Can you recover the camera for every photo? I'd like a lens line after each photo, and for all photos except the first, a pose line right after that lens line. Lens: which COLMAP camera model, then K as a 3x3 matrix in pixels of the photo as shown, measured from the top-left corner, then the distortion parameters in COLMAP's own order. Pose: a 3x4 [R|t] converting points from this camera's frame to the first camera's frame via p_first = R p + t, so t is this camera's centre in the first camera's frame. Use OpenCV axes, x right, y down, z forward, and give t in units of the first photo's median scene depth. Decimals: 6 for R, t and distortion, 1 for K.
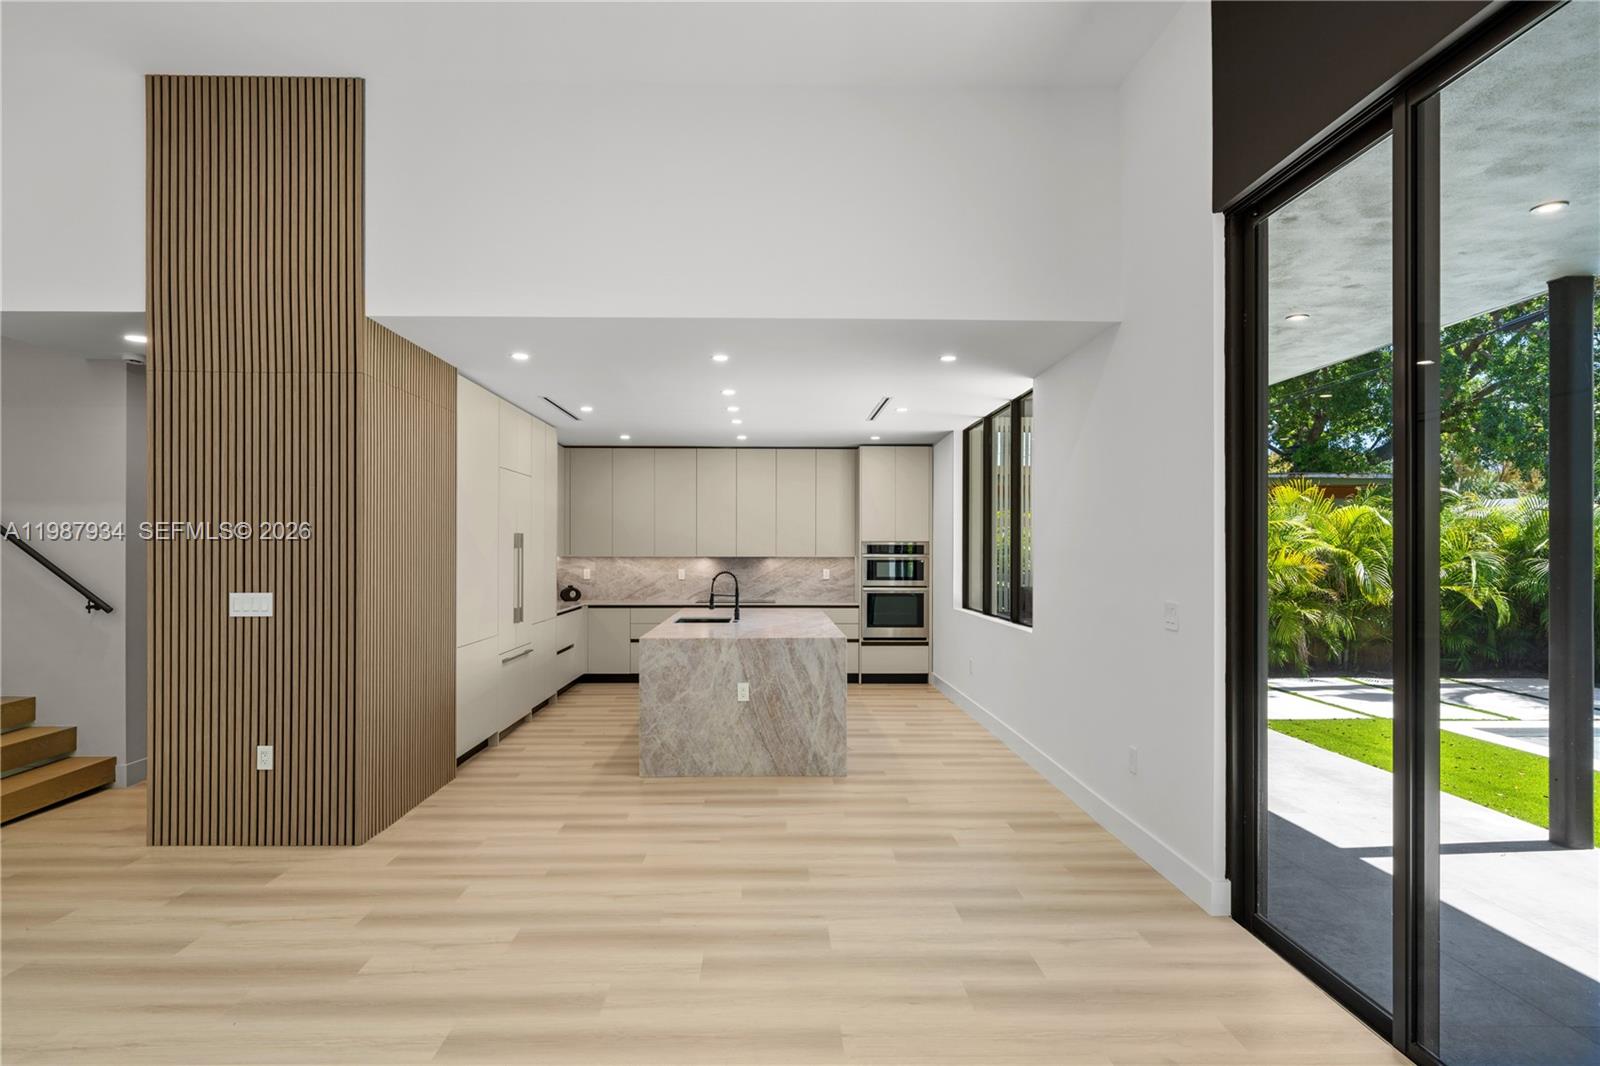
lens RADIAL K [[896.1, 0, 792.2], [0, 896.1, 548.2], [0, 0, 1]] dist [0.001435, -0.001519]
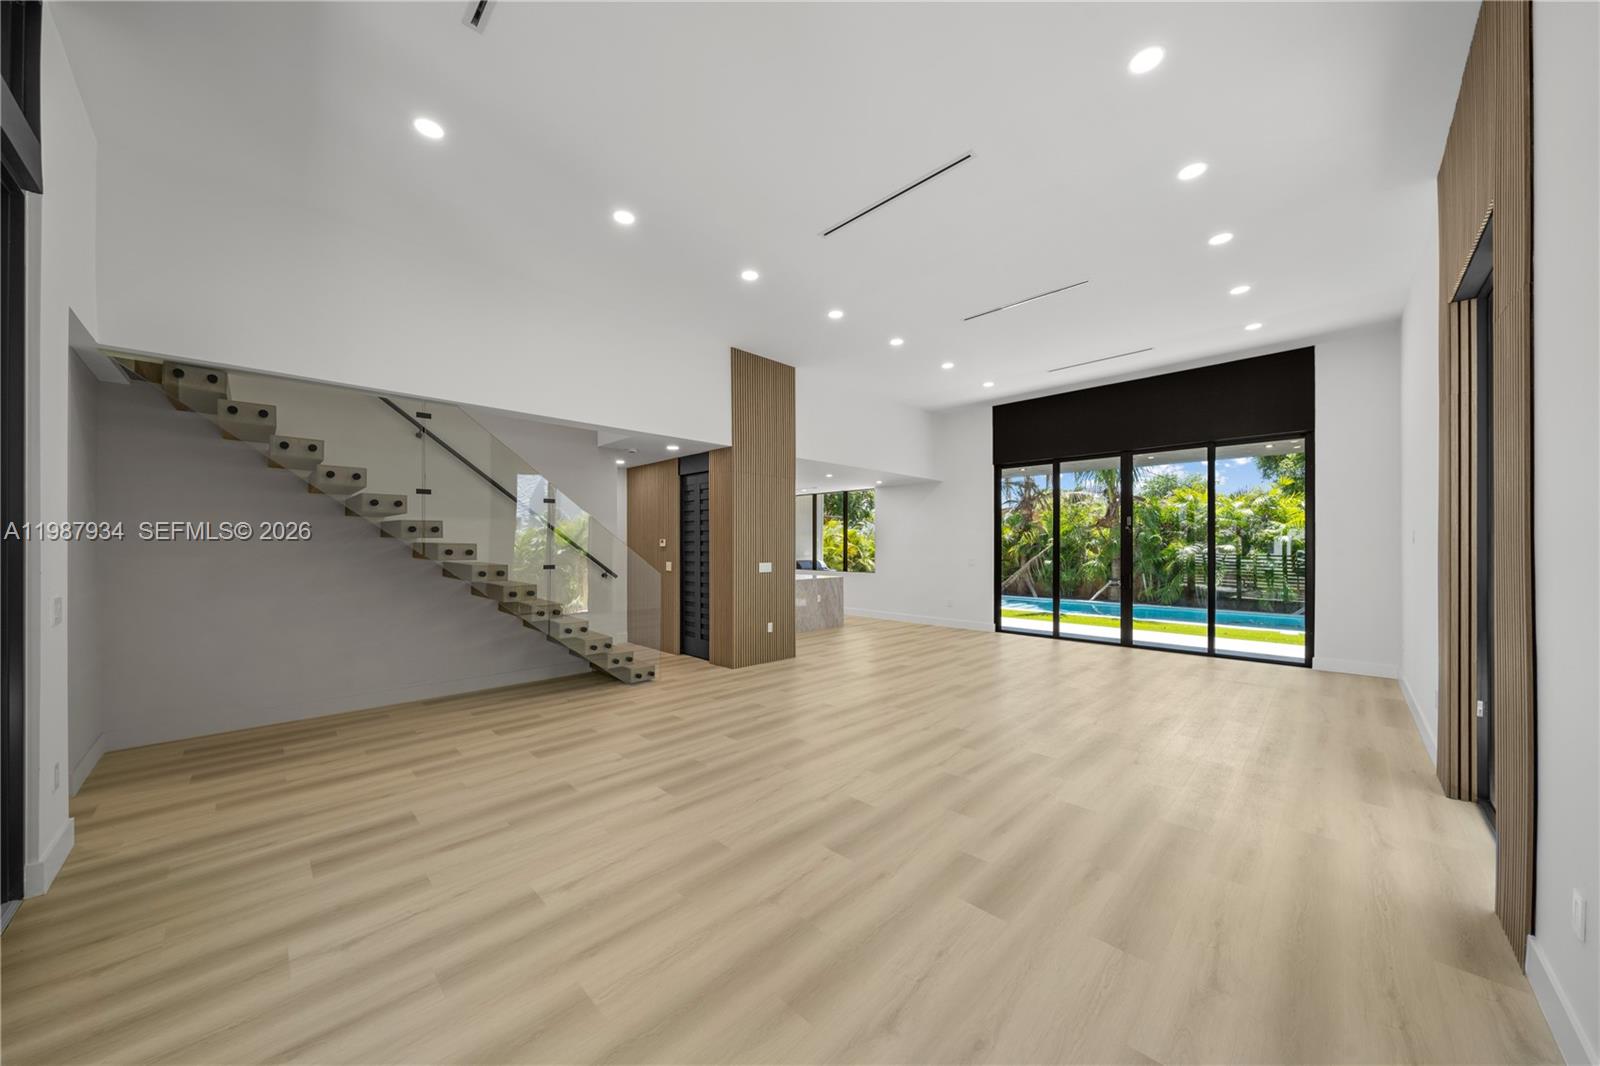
lens RADIAL K [[549.4, 0, 790.7], [0, 549.4, 544.2], [0, 0, 1]] dist [-0.003278, 0.000111]
pose [[0.721799, -0.000361, 0.692103, -1.251632], [0.000160, 1.000000, 0.000355, -0.002416], [-0.692103, -0.000146, 0.721799, -0.127301]]
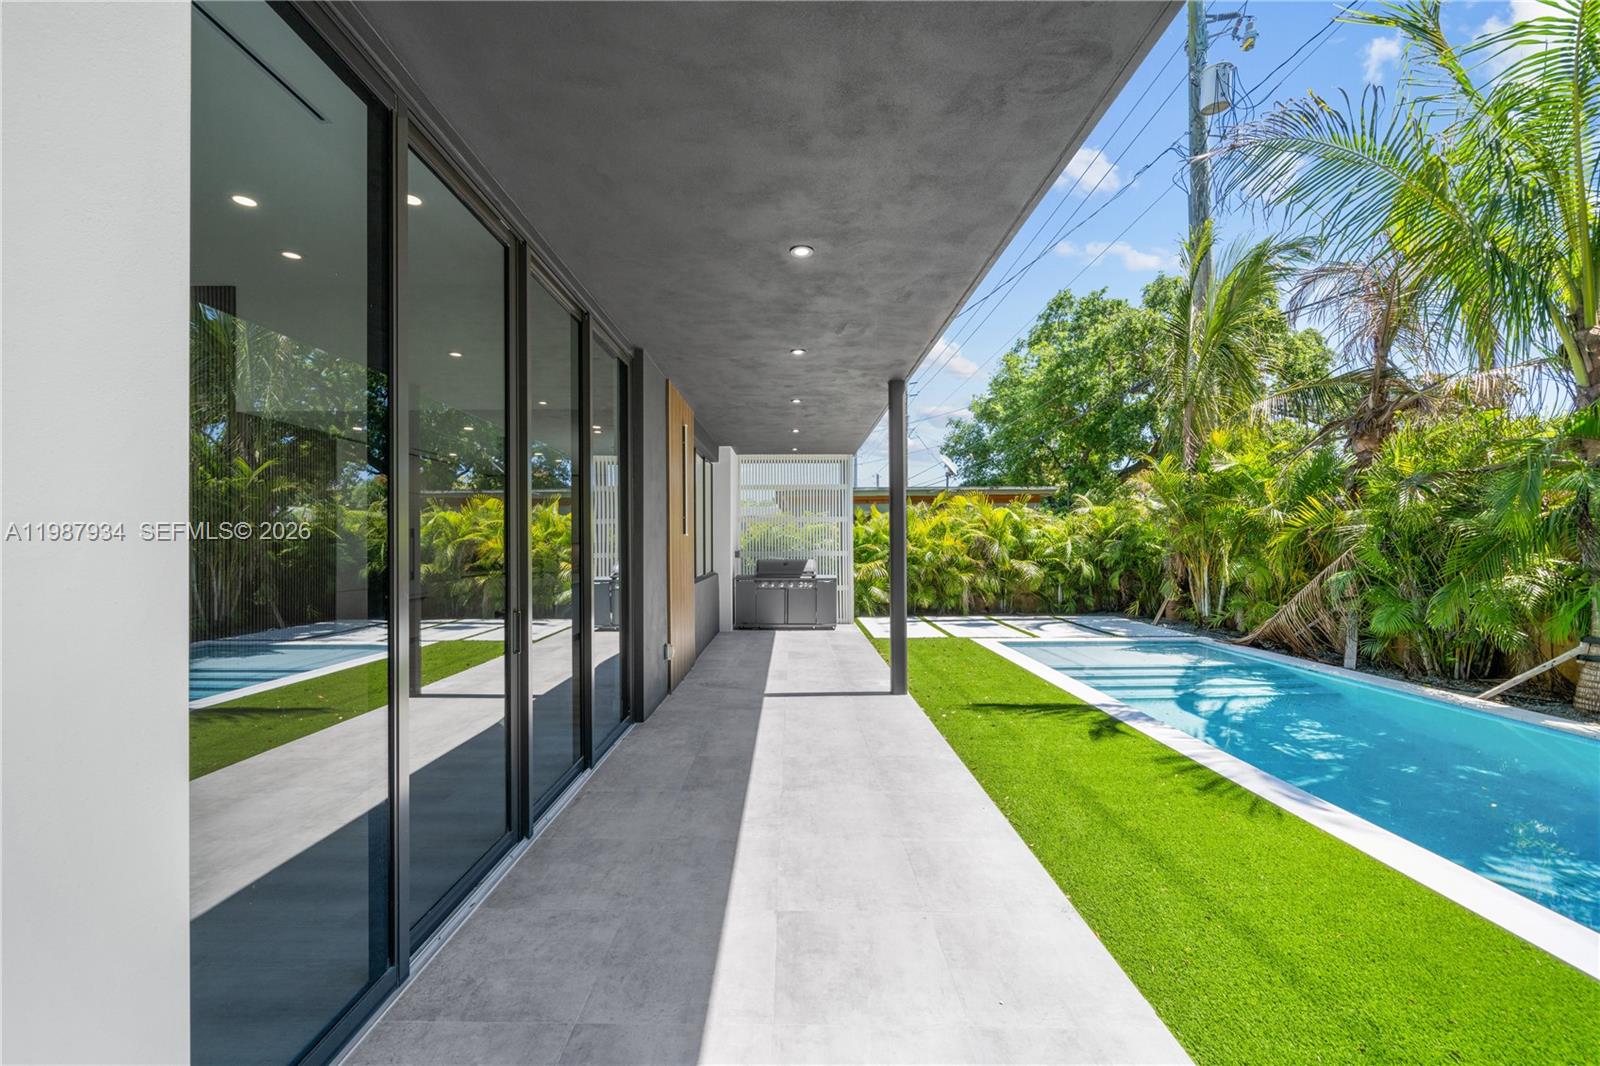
lens RADIAL K [[644.9, 0, 787.8], [0, 644.9, 540.3], [0, 0, 1]] dist [0.001044, -0.000510]
pose [[0.999626, -0.011238, -0.024933, 0.547691], [0.011286, 0.999935, 0.001777, 0.007088], [0.024911, -0.002057, 0.999688, -0.265590]]
